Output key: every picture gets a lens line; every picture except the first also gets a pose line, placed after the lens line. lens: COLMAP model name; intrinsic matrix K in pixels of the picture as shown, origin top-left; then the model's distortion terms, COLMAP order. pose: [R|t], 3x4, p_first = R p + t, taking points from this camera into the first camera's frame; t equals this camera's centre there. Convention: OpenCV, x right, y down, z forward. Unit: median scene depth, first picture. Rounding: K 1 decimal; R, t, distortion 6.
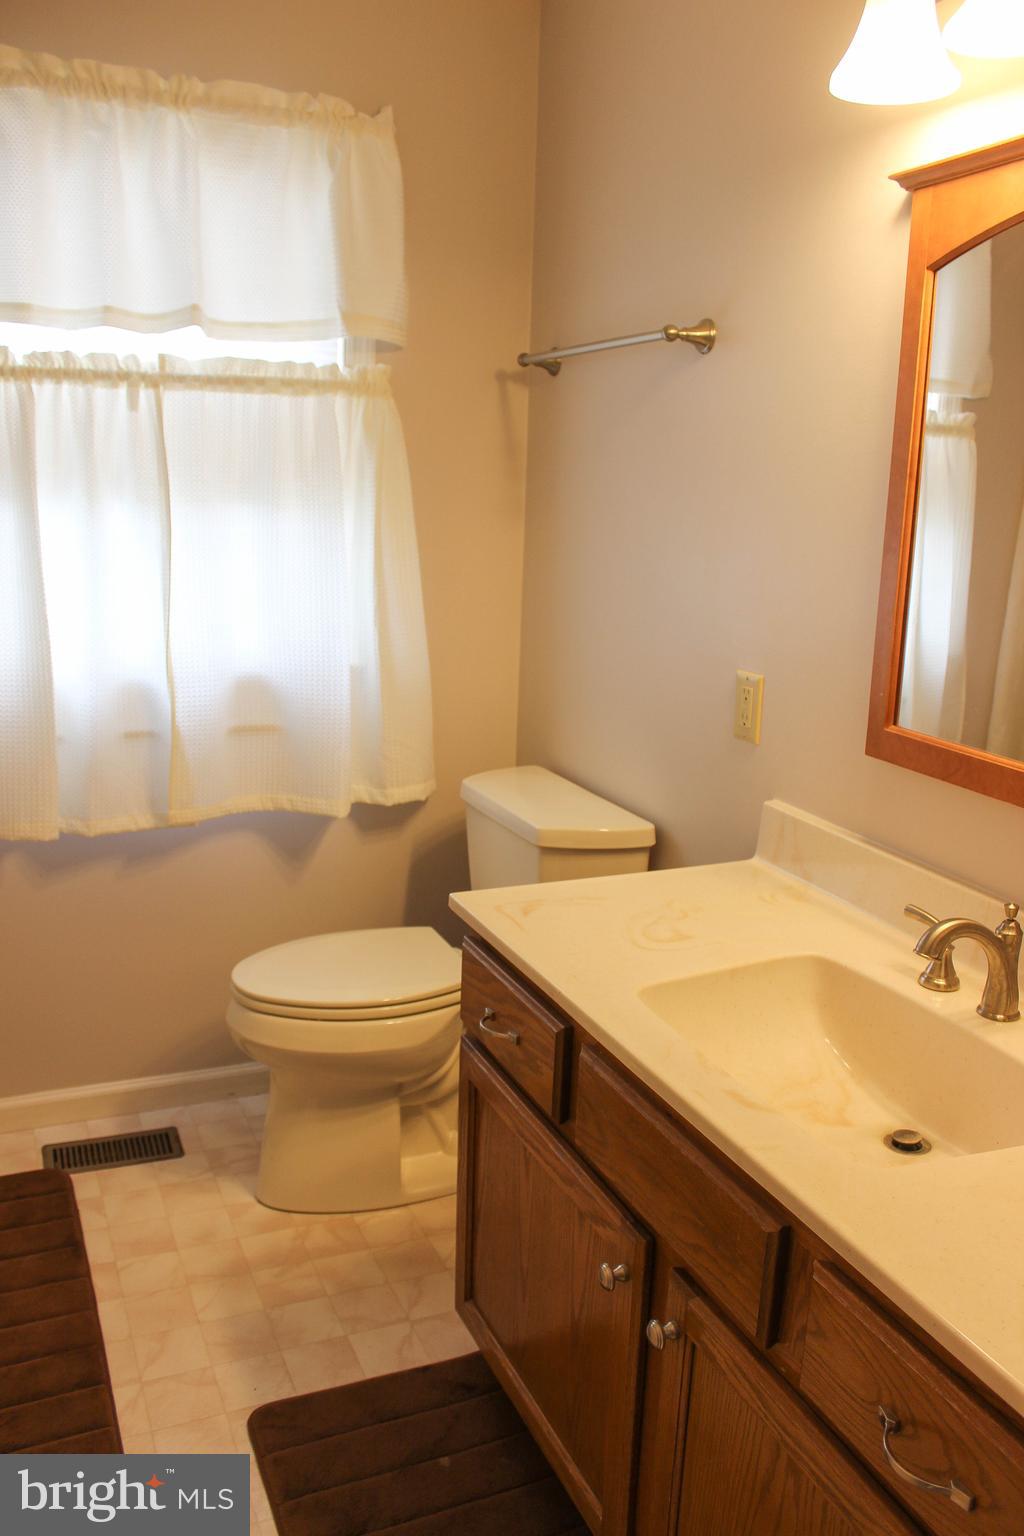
lens RADIAL K [[1437.9, 0, 512.0], [0, 1437.9, 768.0], [0, 0, 1]] dist [-0.114975, -0.003315]
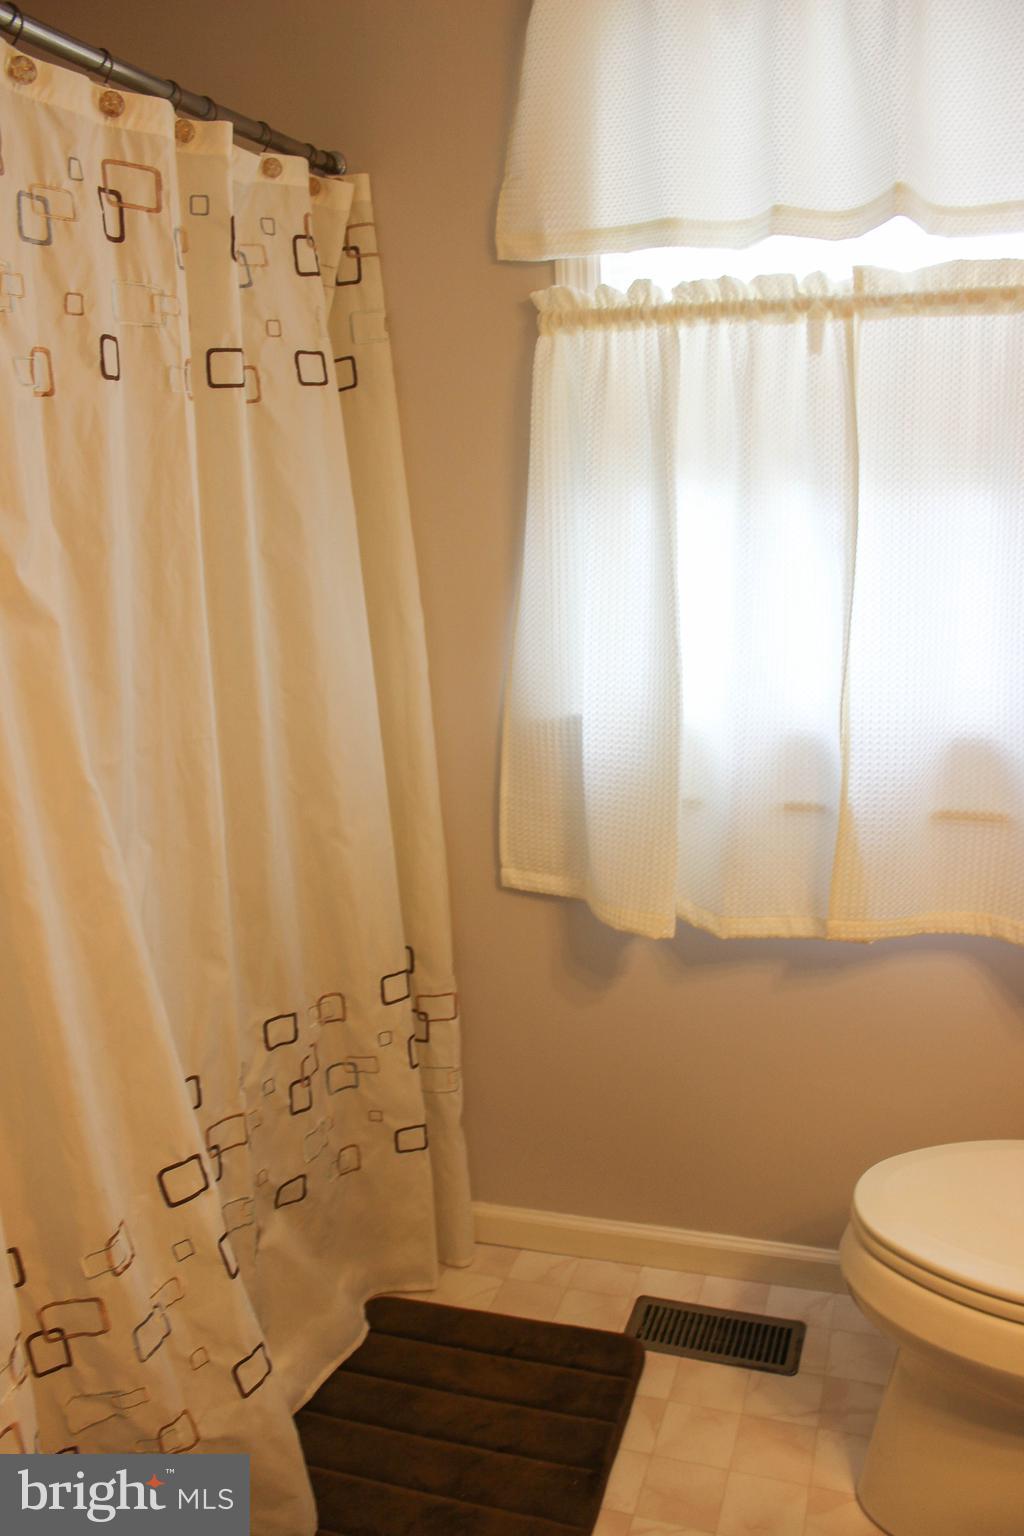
lens RADIAL K [[1264.4, 0, 512.0], [0, 1264.4, 768.0], [0, 0, 1]] dist [-0.133937, 0.085585]
pose [[0.734427, 0.110703, -0.669599, 0.055527], [-0.080200, 0.993851, 0.076345, -0.082747], [0.673933, -0.002368, 0.738789, 0.443079]]
